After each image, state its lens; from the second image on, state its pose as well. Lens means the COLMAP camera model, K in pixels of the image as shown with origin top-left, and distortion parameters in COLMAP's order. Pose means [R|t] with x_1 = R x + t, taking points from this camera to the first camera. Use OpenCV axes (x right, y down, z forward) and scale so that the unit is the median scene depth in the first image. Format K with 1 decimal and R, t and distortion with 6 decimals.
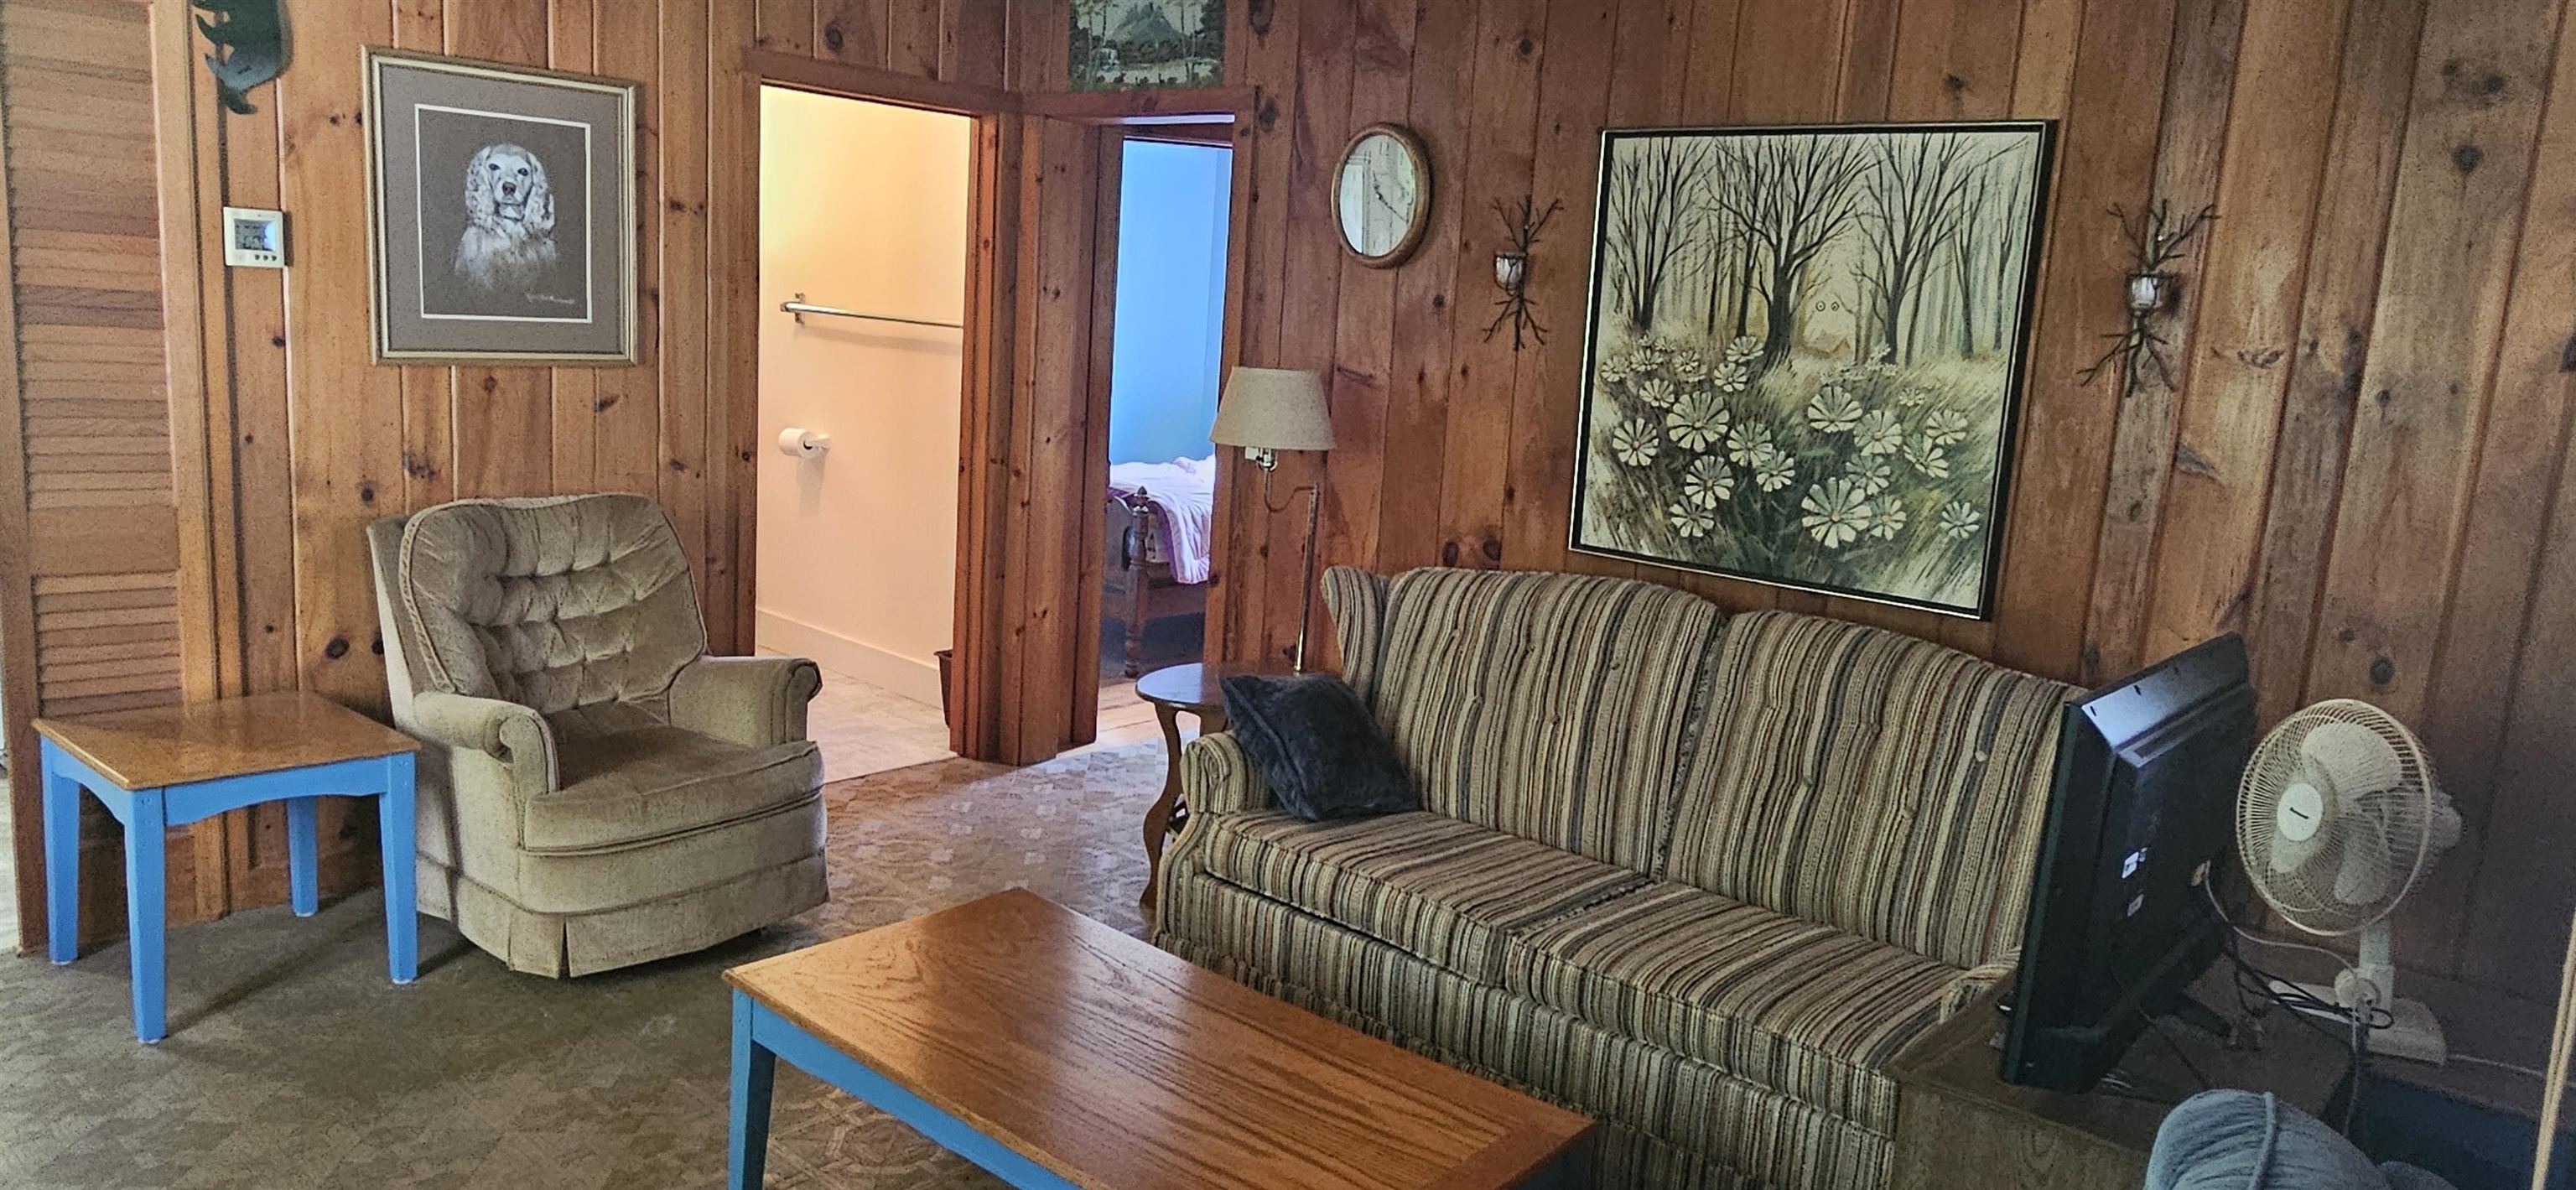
lens RADIAL K [[1702.4, 0, 1302.8], [0, 1702.4, 588.9], [0, 0, 1]] dist [0.002358, 0.002952]
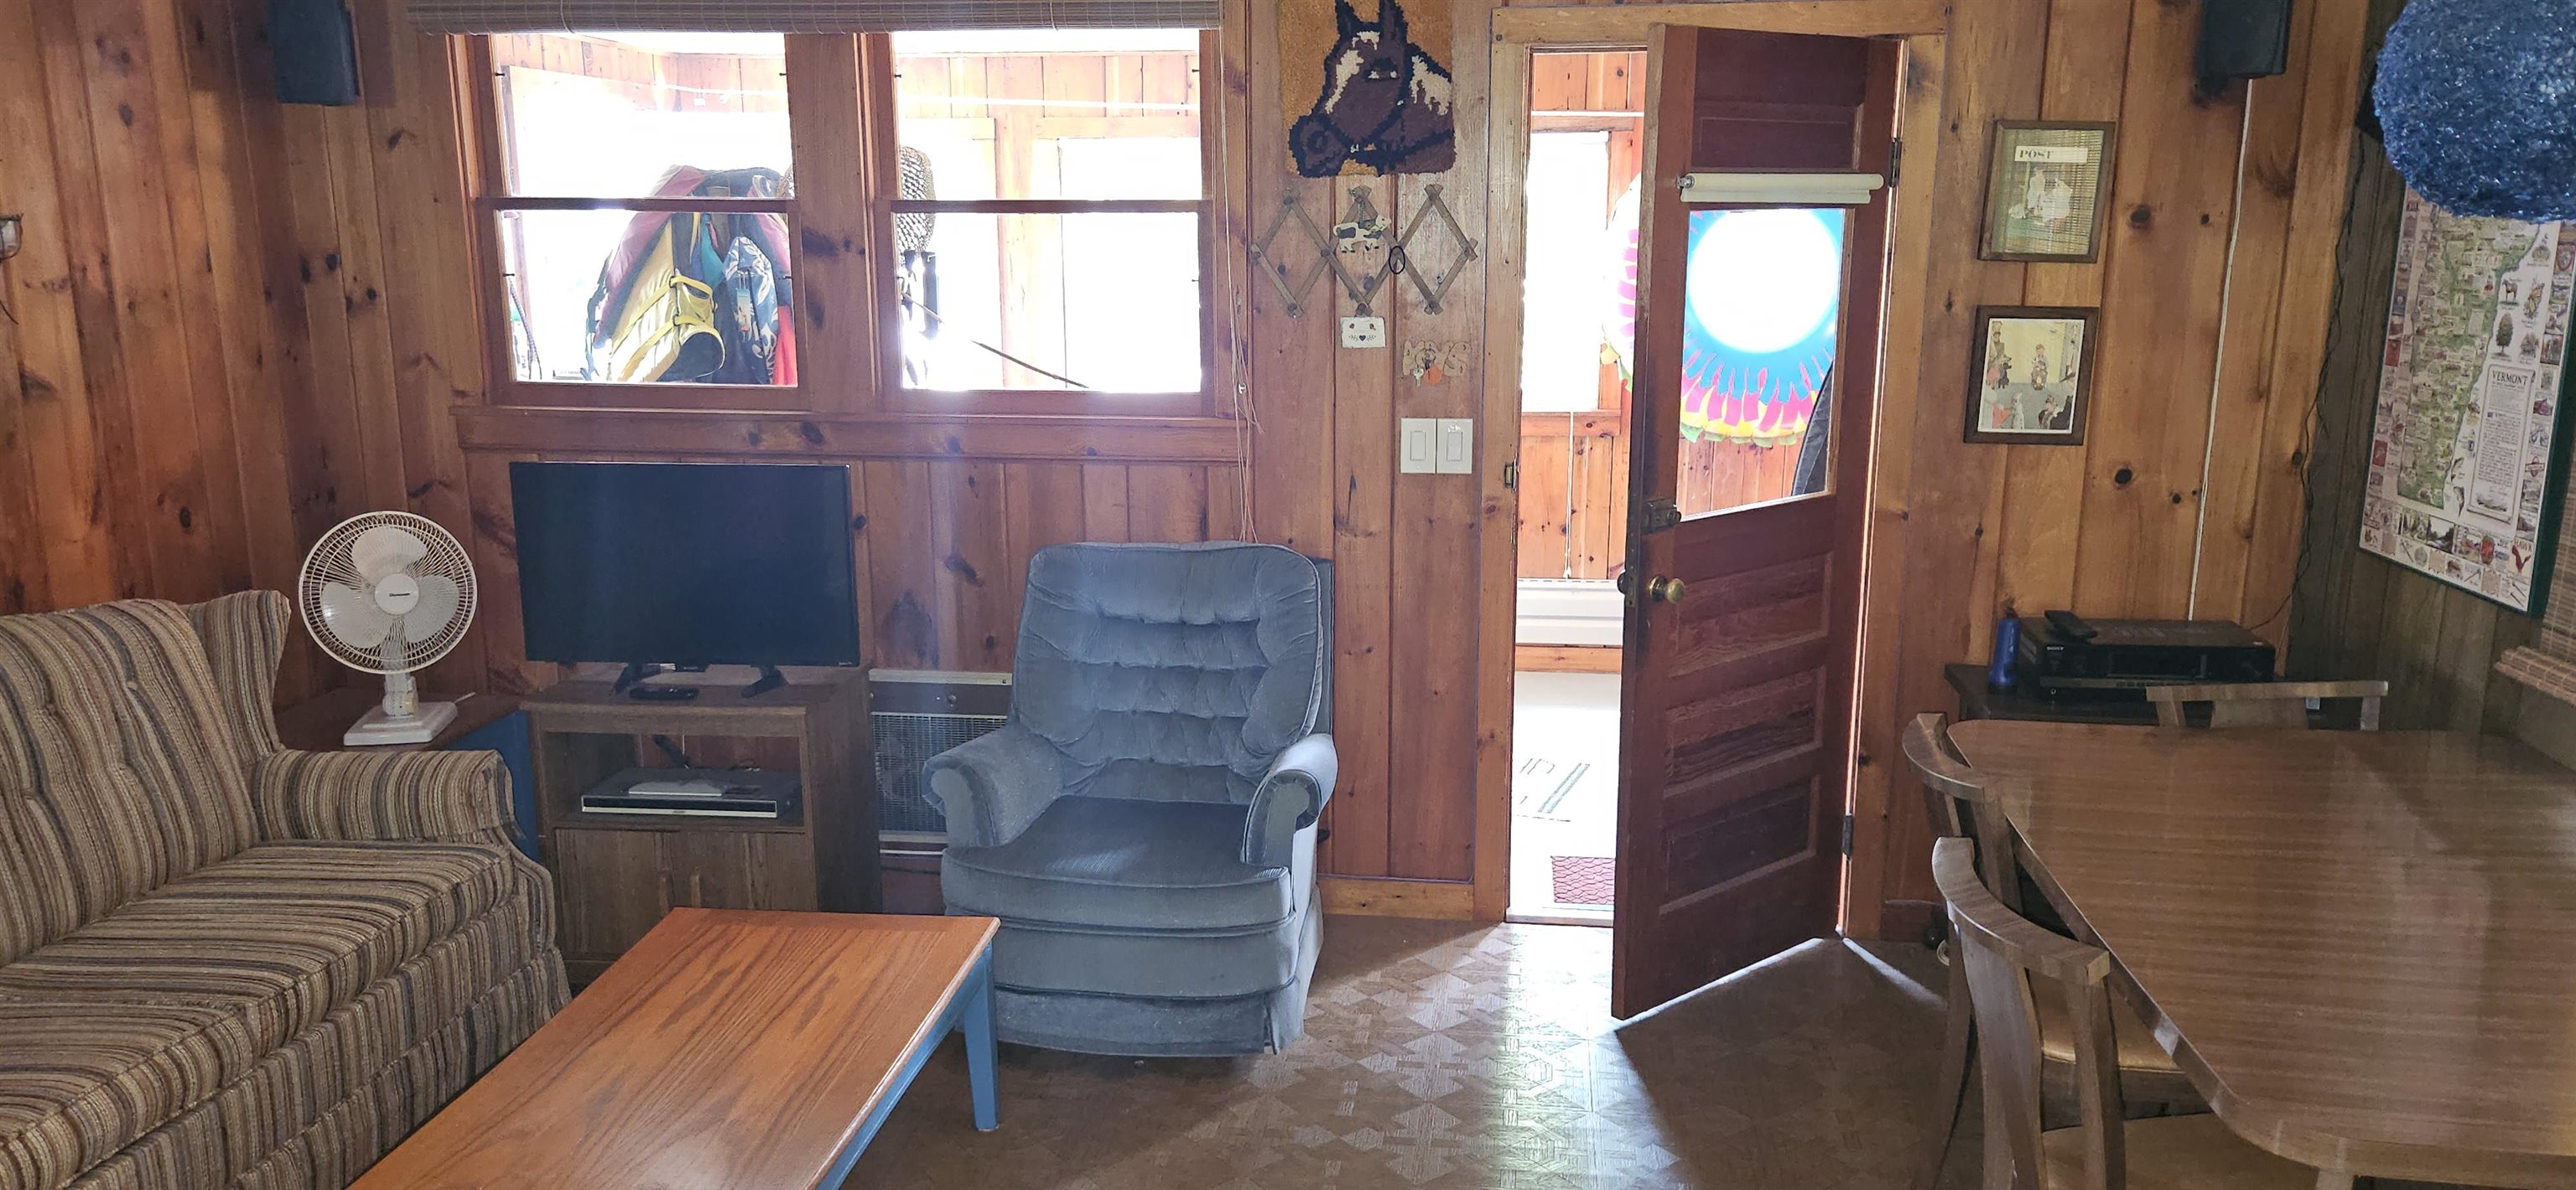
lens RADIAL K [[1818.6, 0, 1295.6], [0, 1818.6, 606.4], [0, 0, 1]] dist [0.042594, -0.003039]
pose [[-0.549911, -0.237051, 0.800877, -0.788345], [0.112952, 0.928963, 0.352519, -0.235284], [-0.827550, 0.284315, -0.484072, 0.823616]]
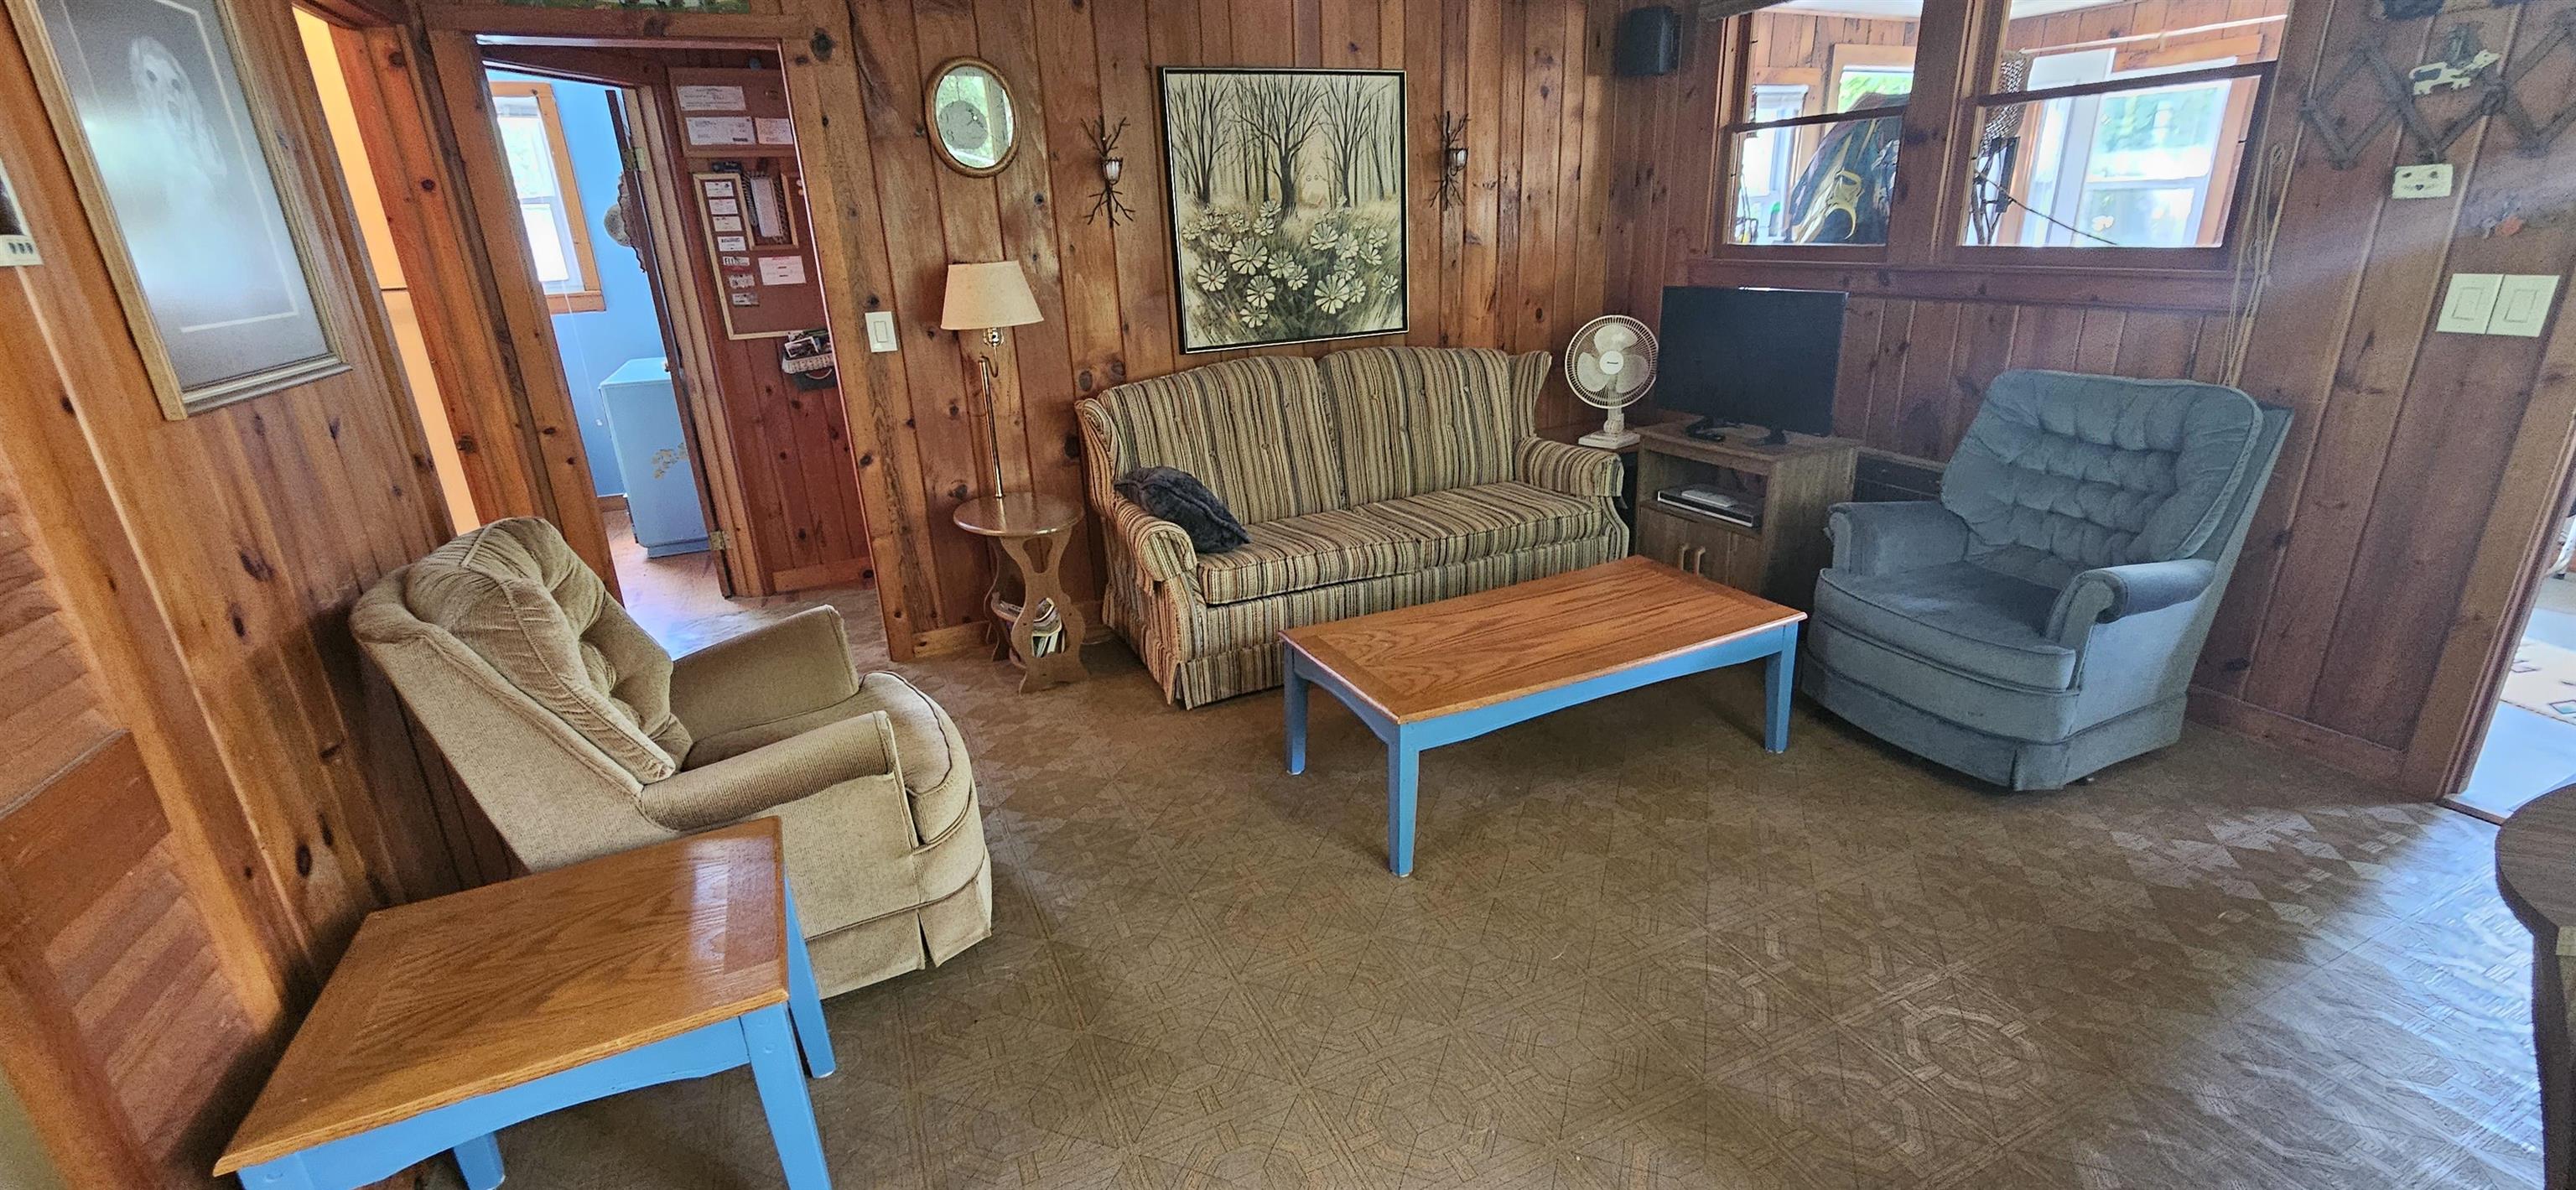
lens RADIAL K [[1065.8, 0, 1301.3], [0, 1065.8, 593.2], [0, 0, 1]] dist [0.000375, 0.000336]
pose [[0.404157, -0.378283, 0.832802, -0.784013], [0.223604, 0.923711, 0.311062, -0.111333], [-0.886937, 0.060500, 0.457910, 0.511314]]
